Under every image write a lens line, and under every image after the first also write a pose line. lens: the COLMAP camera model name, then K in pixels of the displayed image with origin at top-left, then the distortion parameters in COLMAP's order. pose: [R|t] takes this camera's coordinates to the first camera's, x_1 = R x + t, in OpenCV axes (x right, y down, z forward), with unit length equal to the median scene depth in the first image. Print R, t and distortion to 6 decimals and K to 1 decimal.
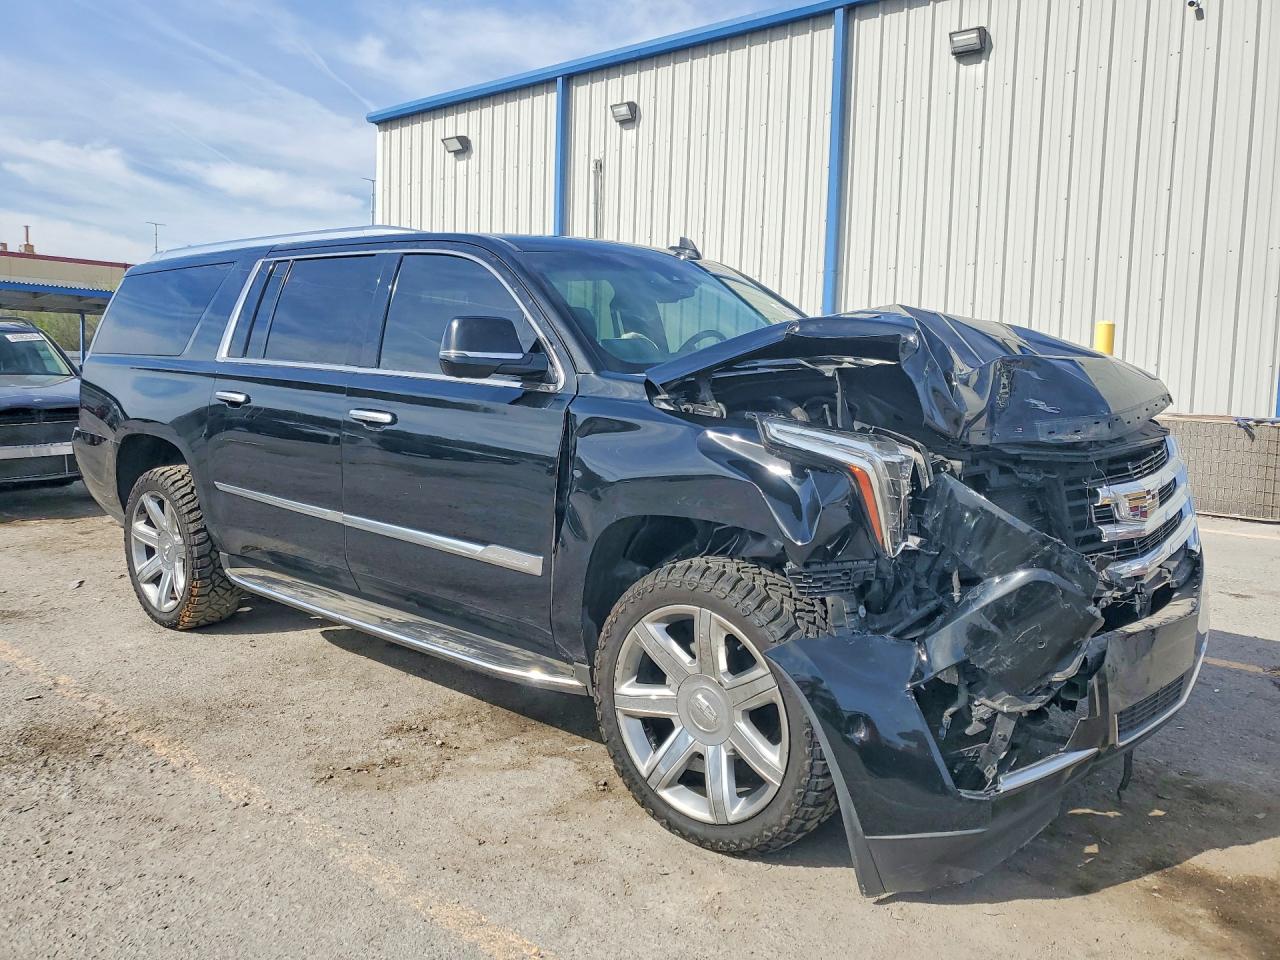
lens RADIAL K [[1043.7, 0, 639.3], [0, 1043.7, 439.7], [0, 0, 1]] dist [0.005539, 0.008052]
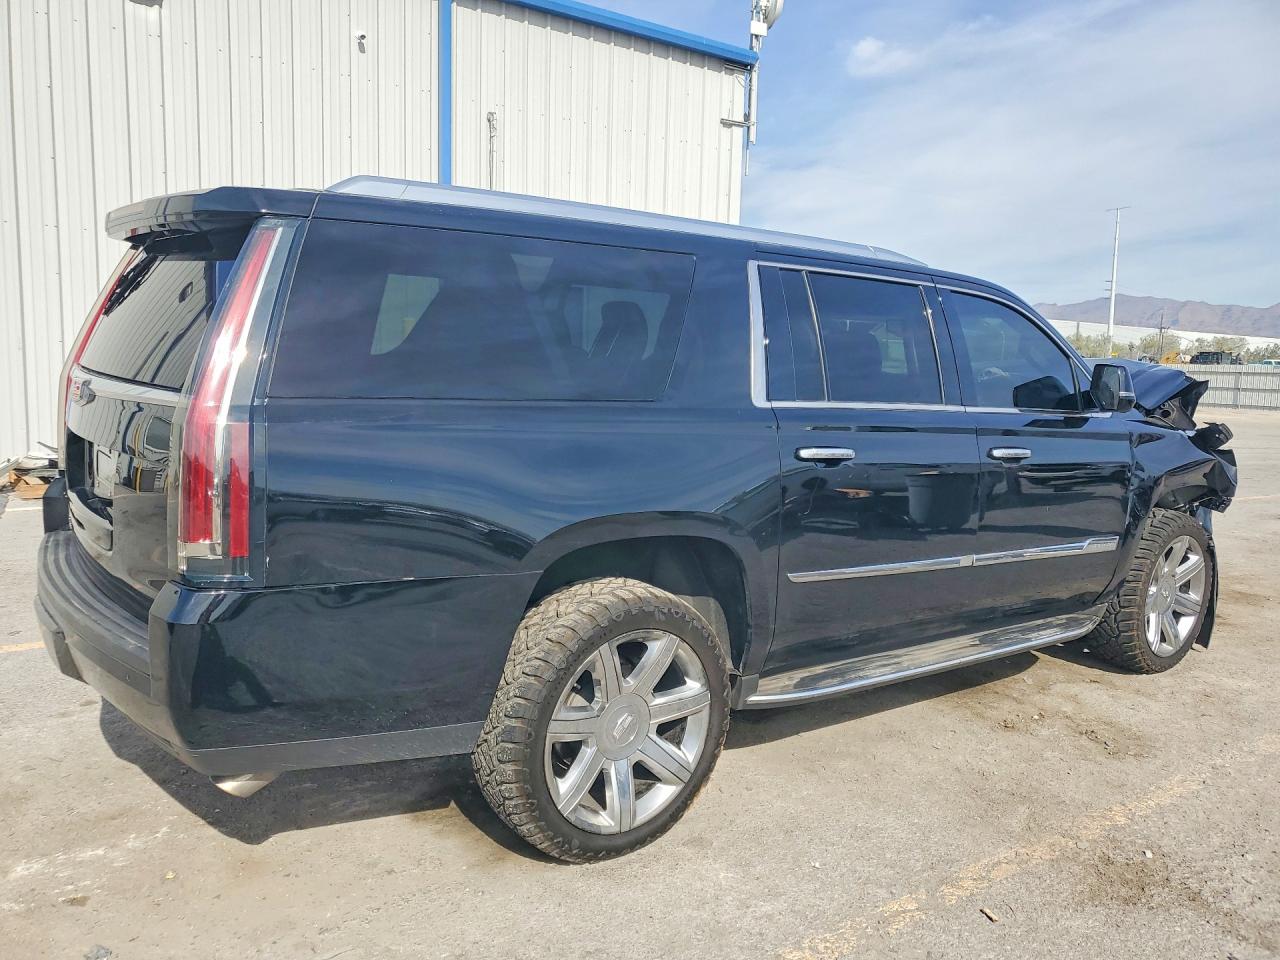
lens RADIAL K [[1006.7, 0, 640.0], [0, 1006.7, 480.0], [0, 0, 1]] dist [0.003988, 0.032540]
pose [[0.192180, -0.127373, 0.973059, -1.320368], [0.052022, 0.991469, 0.119508, -0.136109], [-0.979980, 0.027653, 0.197167, 1.166900]]
